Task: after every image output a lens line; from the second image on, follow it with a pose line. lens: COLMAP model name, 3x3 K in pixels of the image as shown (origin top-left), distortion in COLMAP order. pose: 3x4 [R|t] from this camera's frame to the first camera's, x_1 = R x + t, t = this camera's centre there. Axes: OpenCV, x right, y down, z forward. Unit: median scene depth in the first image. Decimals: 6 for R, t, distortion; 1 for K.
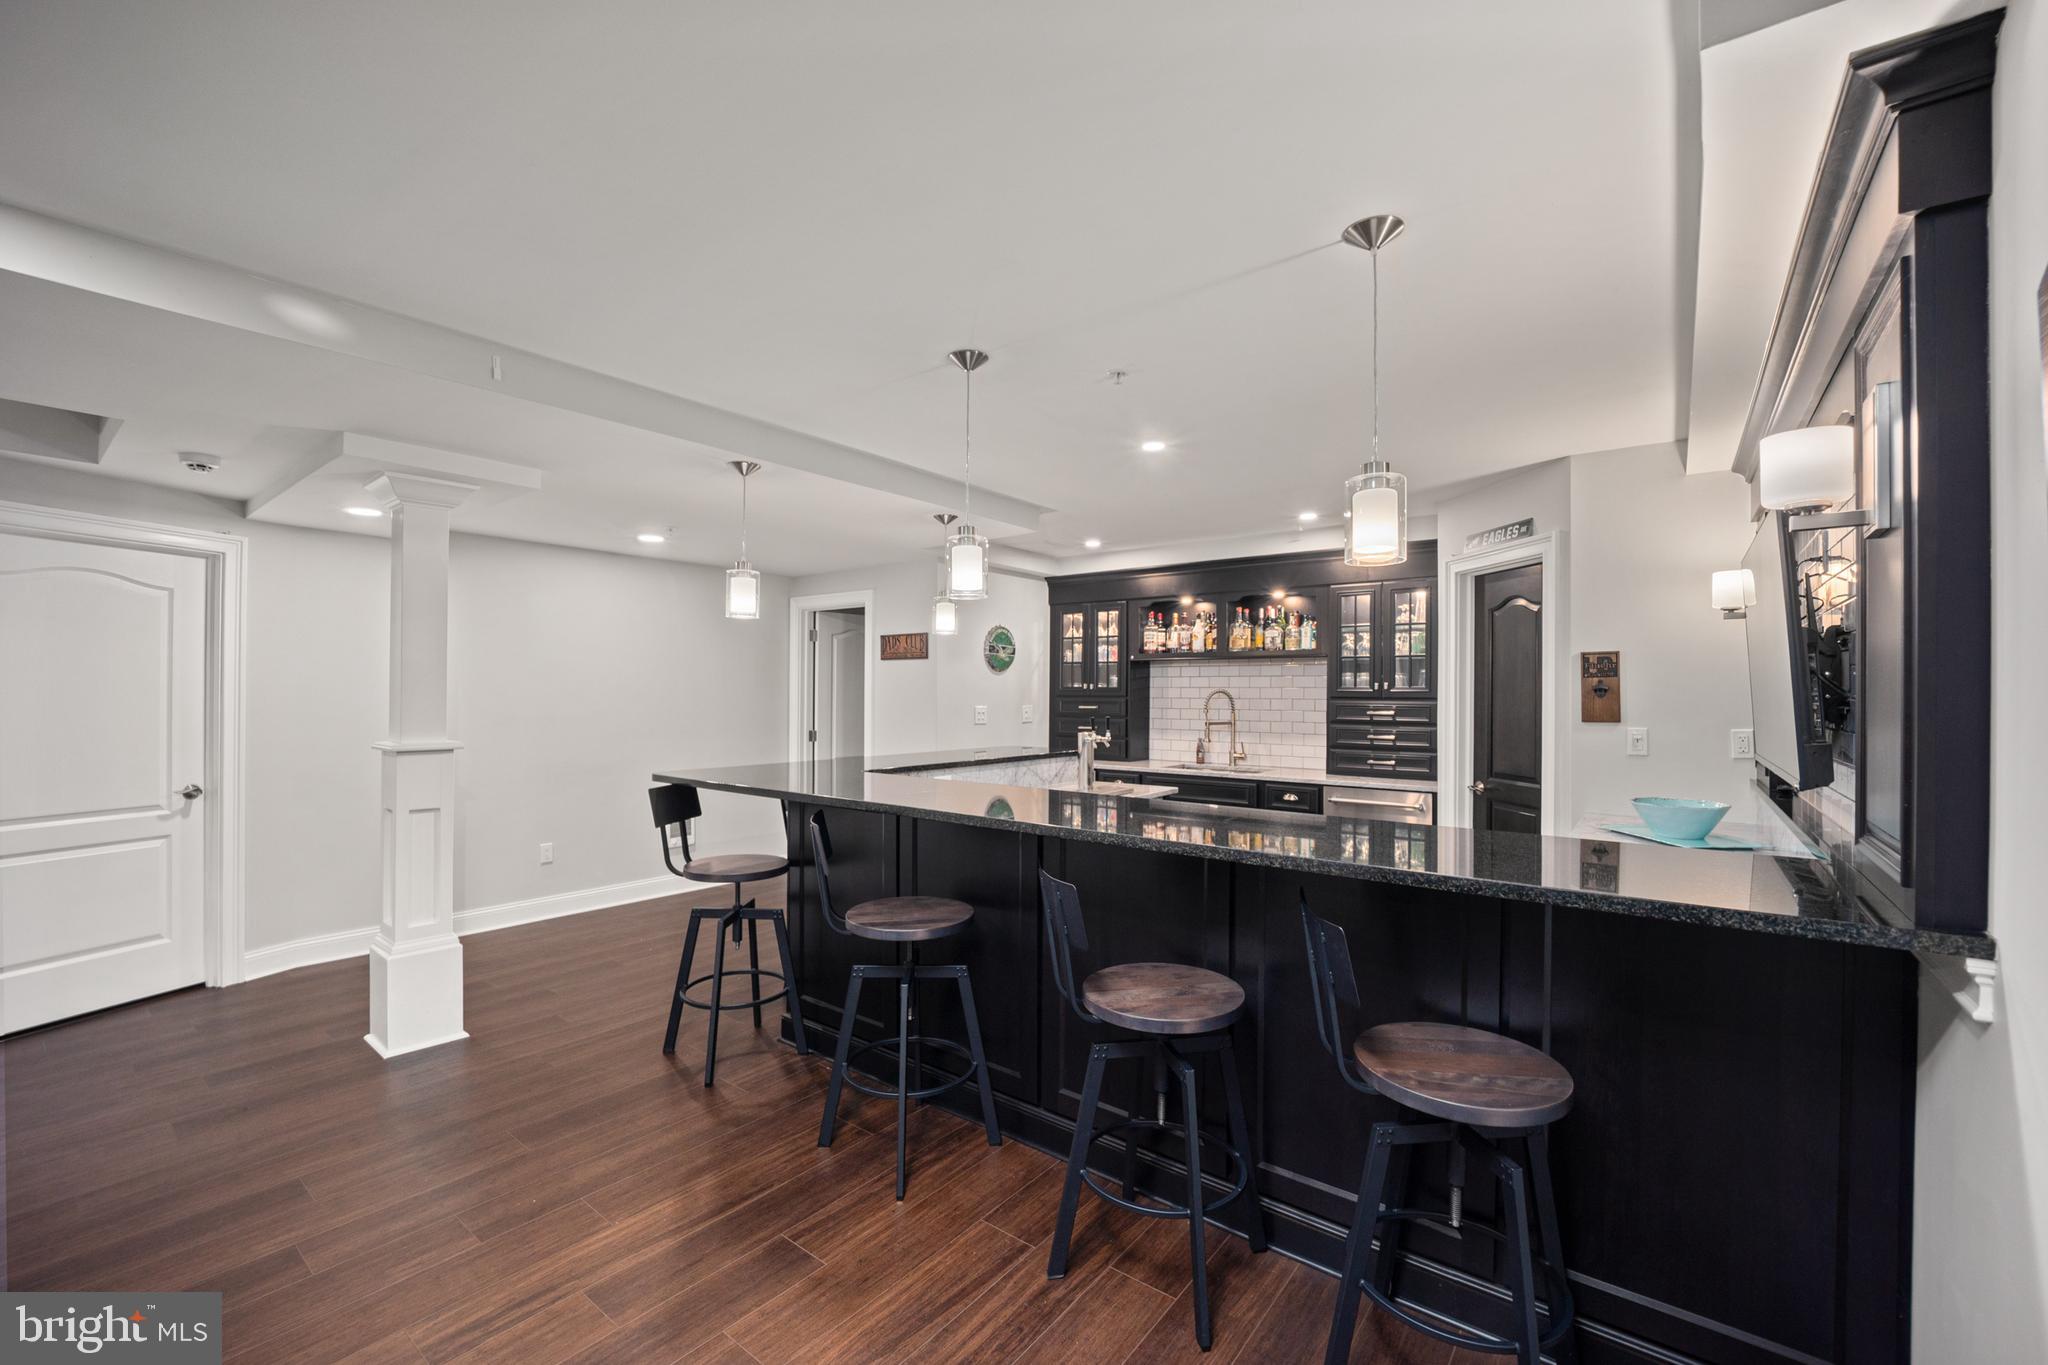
lens RADIAL K [[831.4, 0, 1031.8], [0, 831.4, 693.3], [0, 0, 1]] dist [-0.019243, 0.000088]
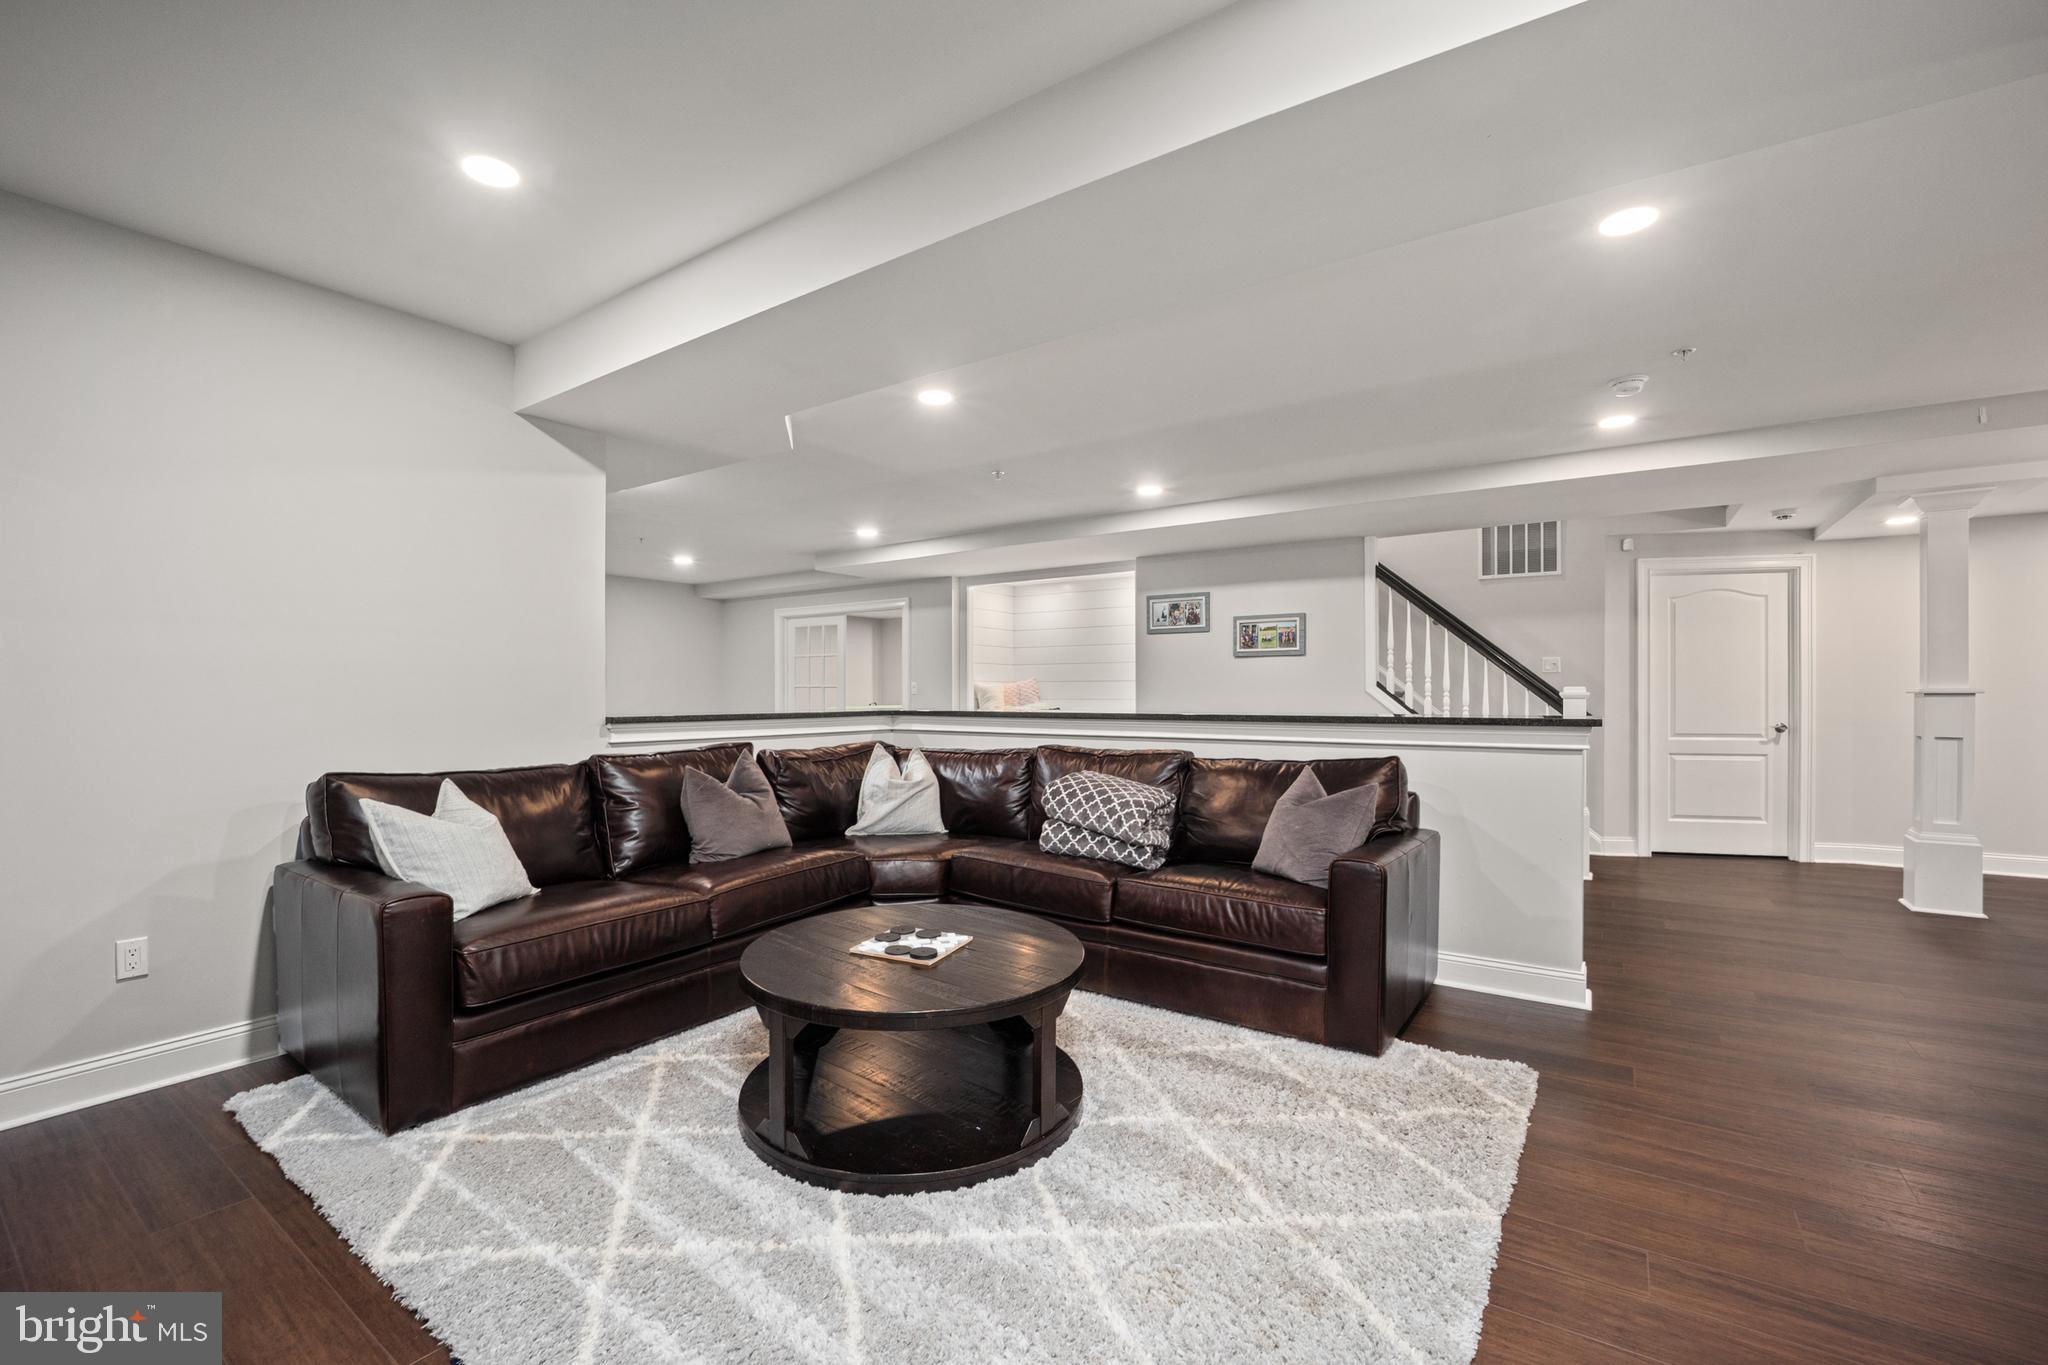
lens RADIAL K [[831.4, 0, 1026.6], [0, 831.4, 690.7], [0, 0, 1]] dist [-0.019243, 0.000088]
pose [[0.035415, -0.005780, -0.999356, 0.491451], [0.000199, 0.999983, -0.005777, 0.067746], [0.999373, 0.000006, 0.035415, -0.508979]]
